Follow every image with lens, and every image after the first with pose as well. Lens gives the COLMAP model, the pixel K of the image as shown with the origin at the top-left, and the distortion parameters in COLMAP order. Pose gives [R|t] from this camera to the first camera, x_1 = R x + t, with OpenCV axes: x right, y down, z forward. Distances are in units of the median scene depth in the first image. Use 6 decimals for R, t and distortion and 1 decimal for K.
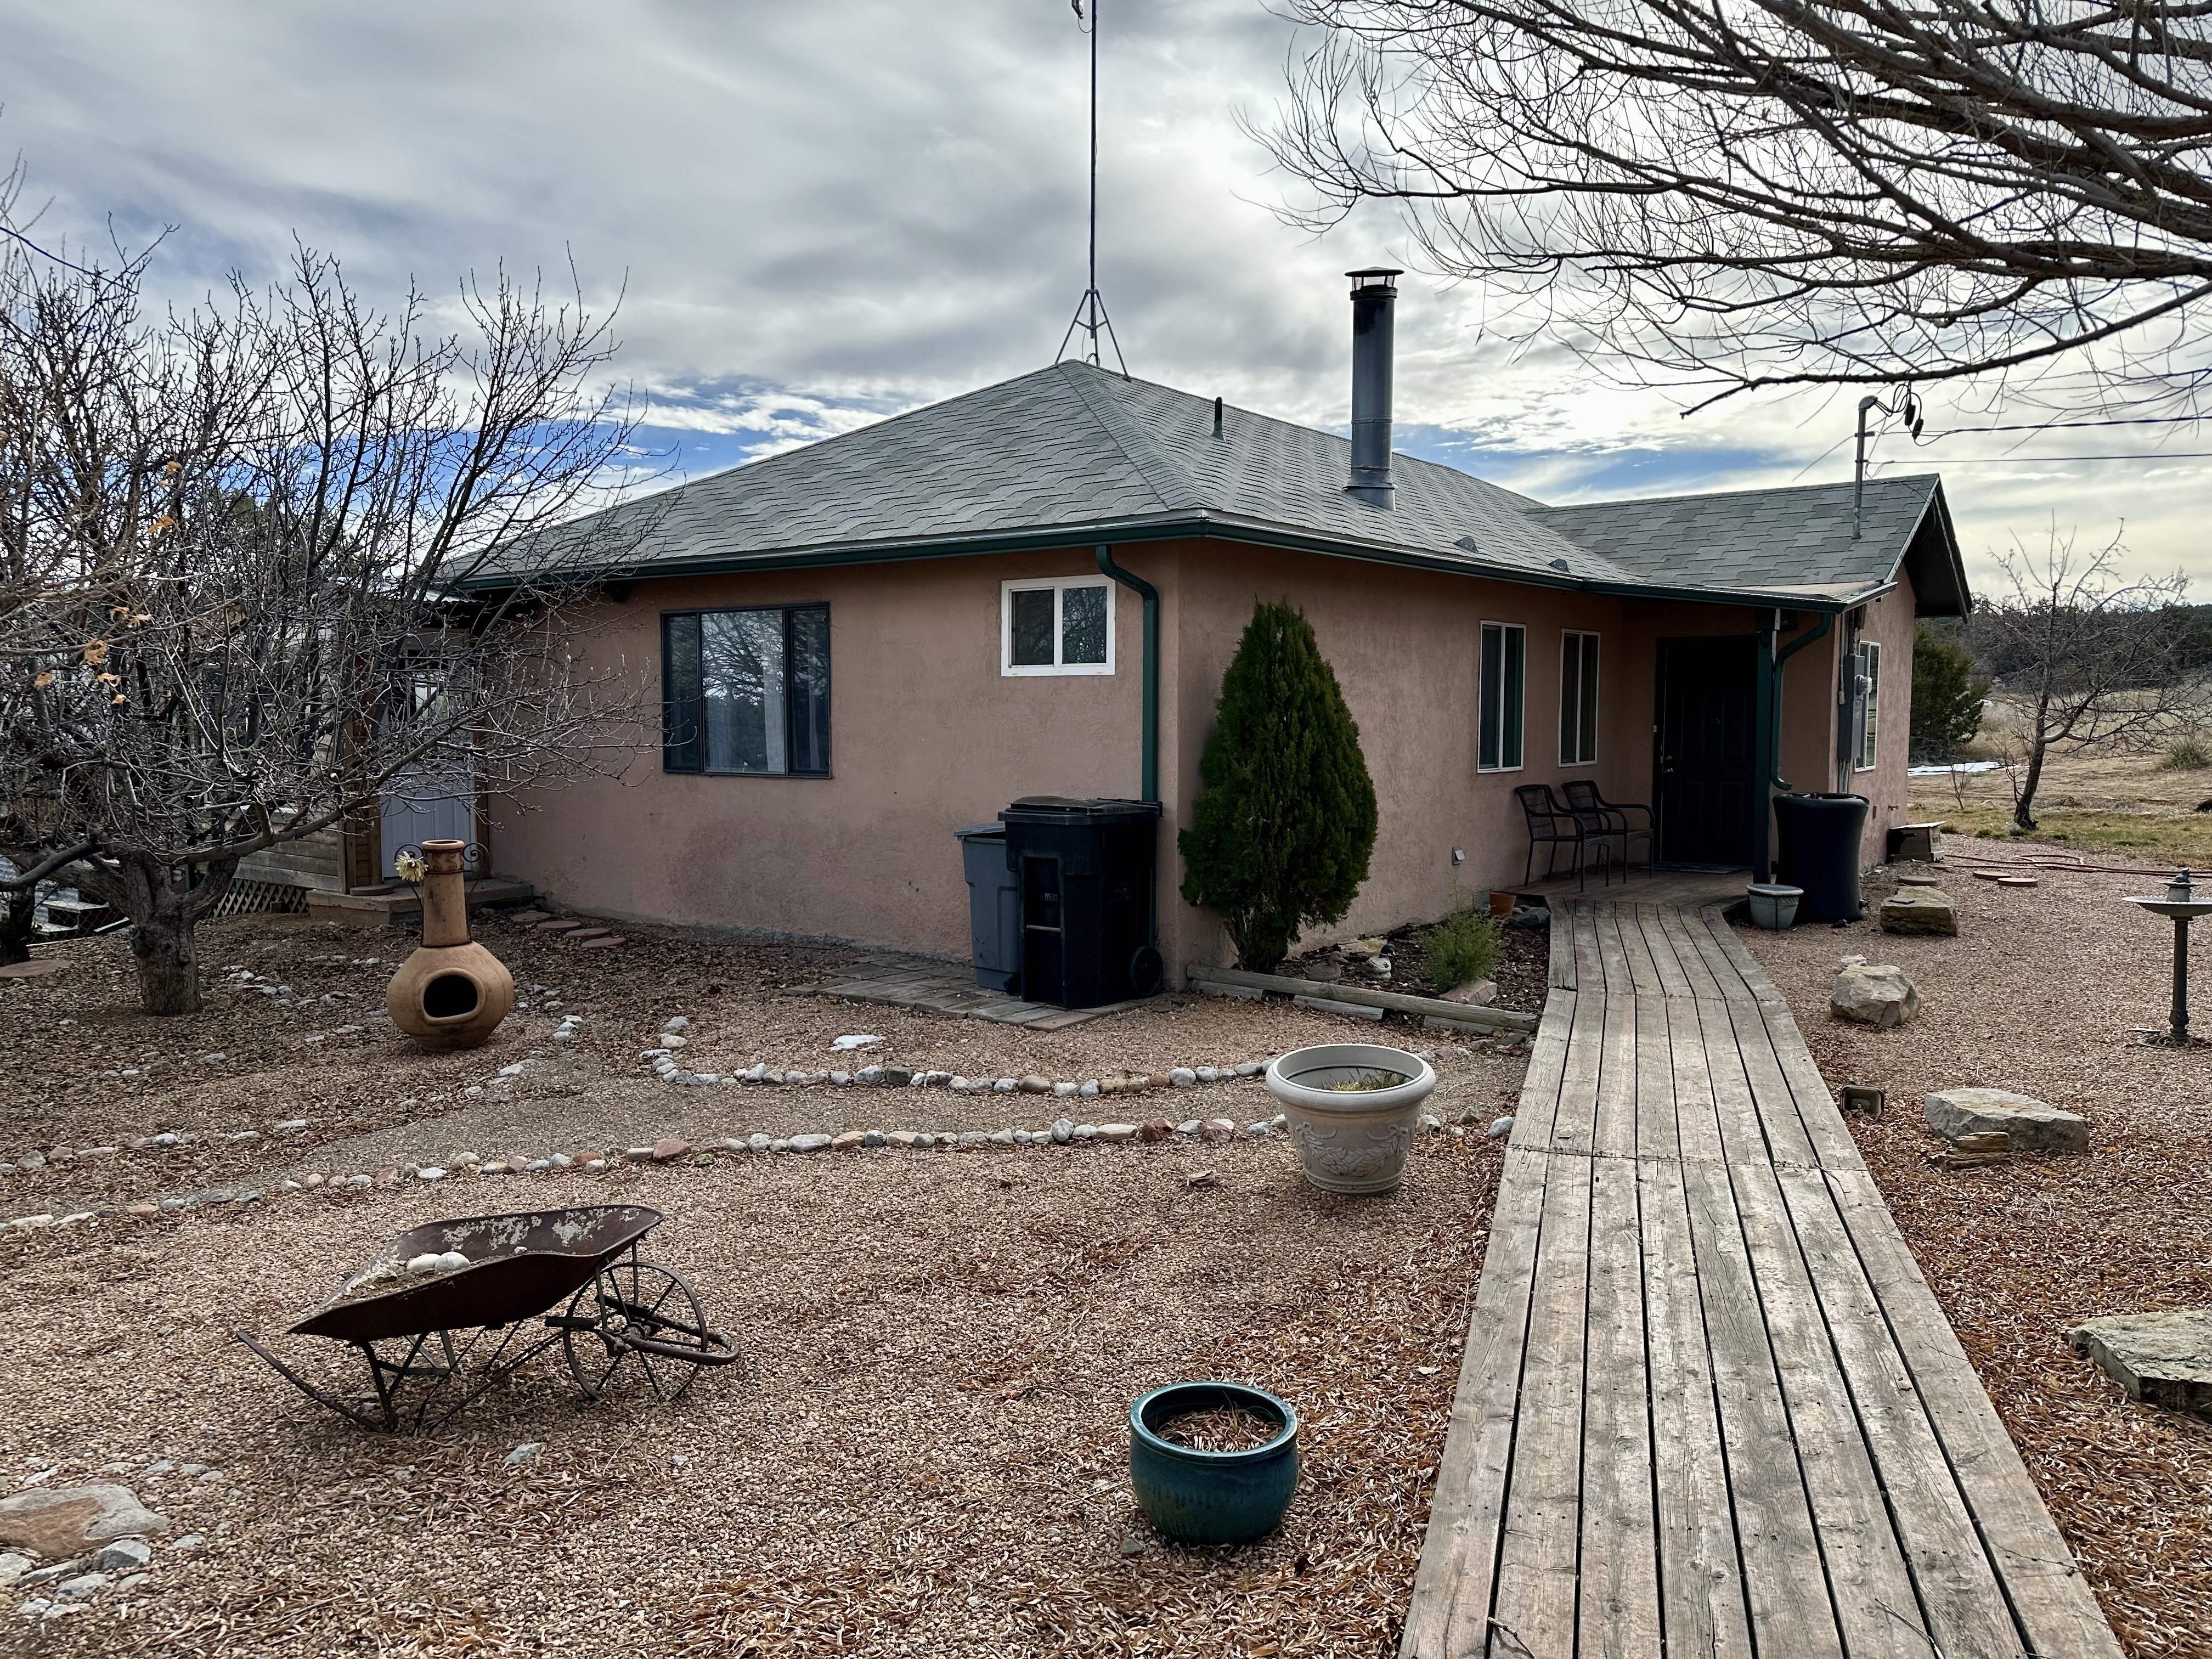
lens RADIAL K [[1568.4, 0, 1084.7], [0, 1568.4, 831.1], [0, 0, 1]] dist [0.045100, -0.031501]
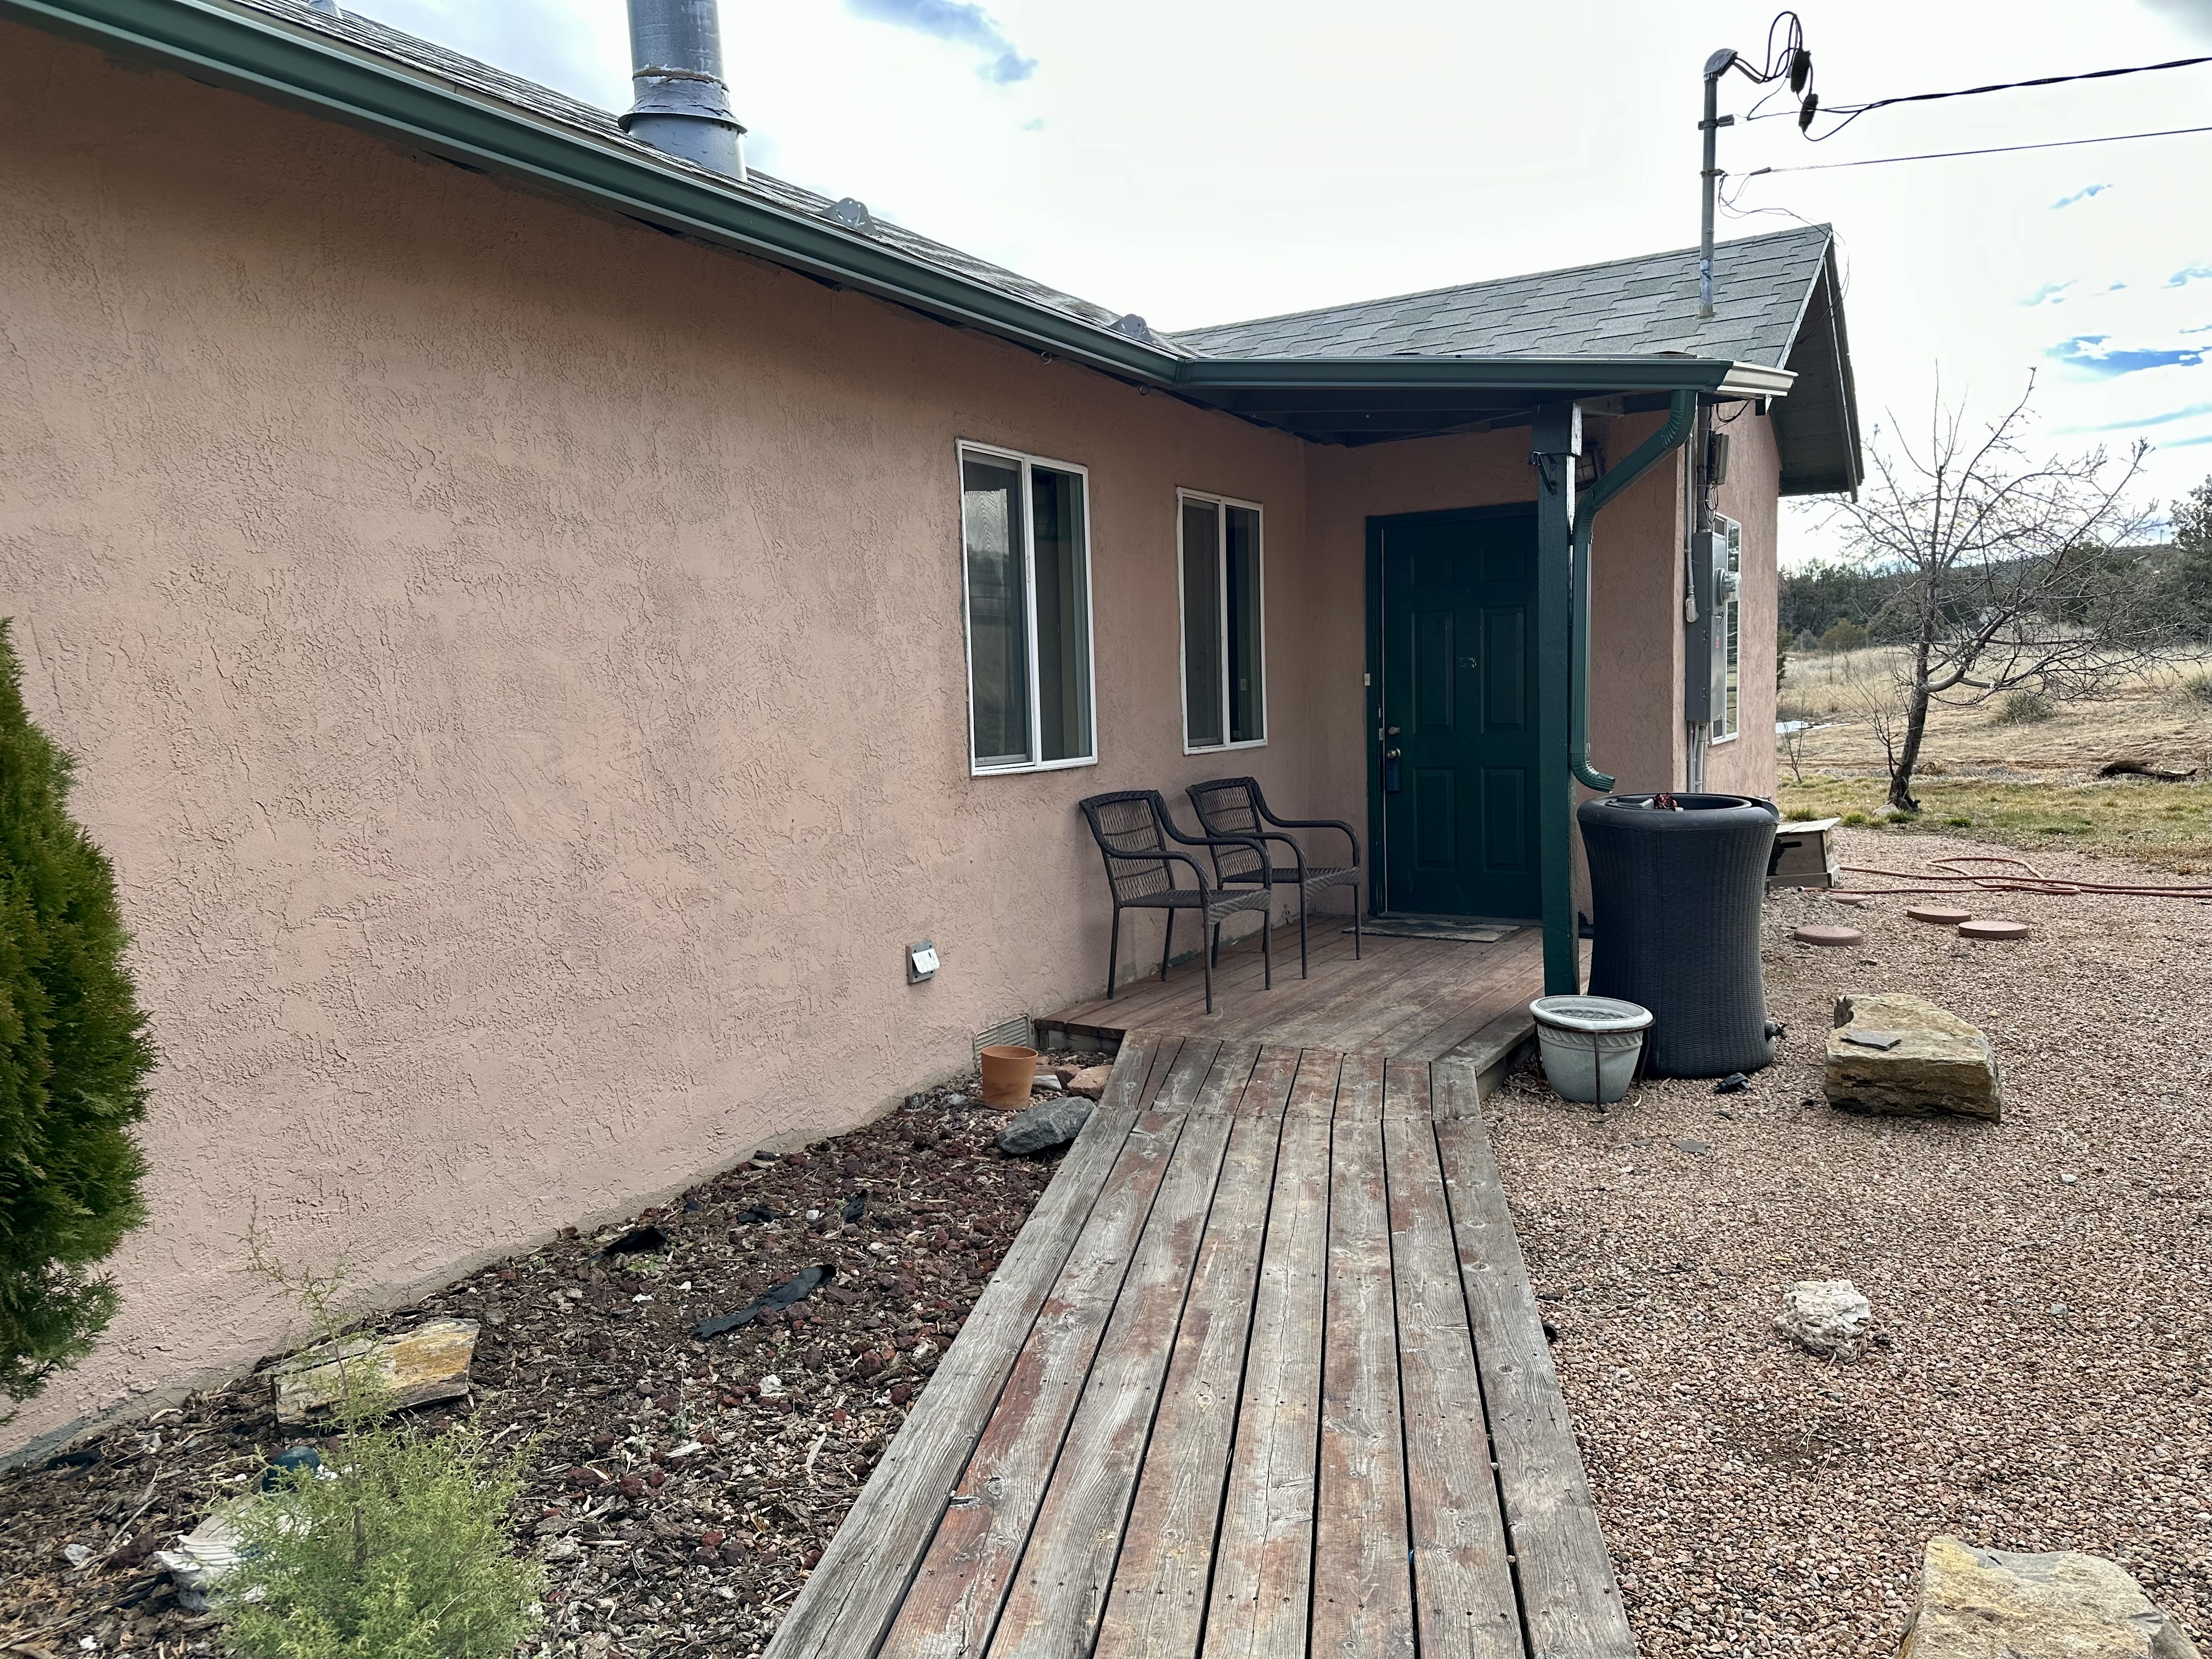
lens RADIAL K [[1547.3, 0, 1090.4], [0, 1547.3, 836.3], [0, 0, 1]] dist [0.106072, -0.155105]
pose [[0.992763, -0.038349, 0.113807, 0.208936], [0.036708, 0.999190, 0.016479, -0.023114], [-0.114346, -0.012182, 0.993366, 0.486548]]
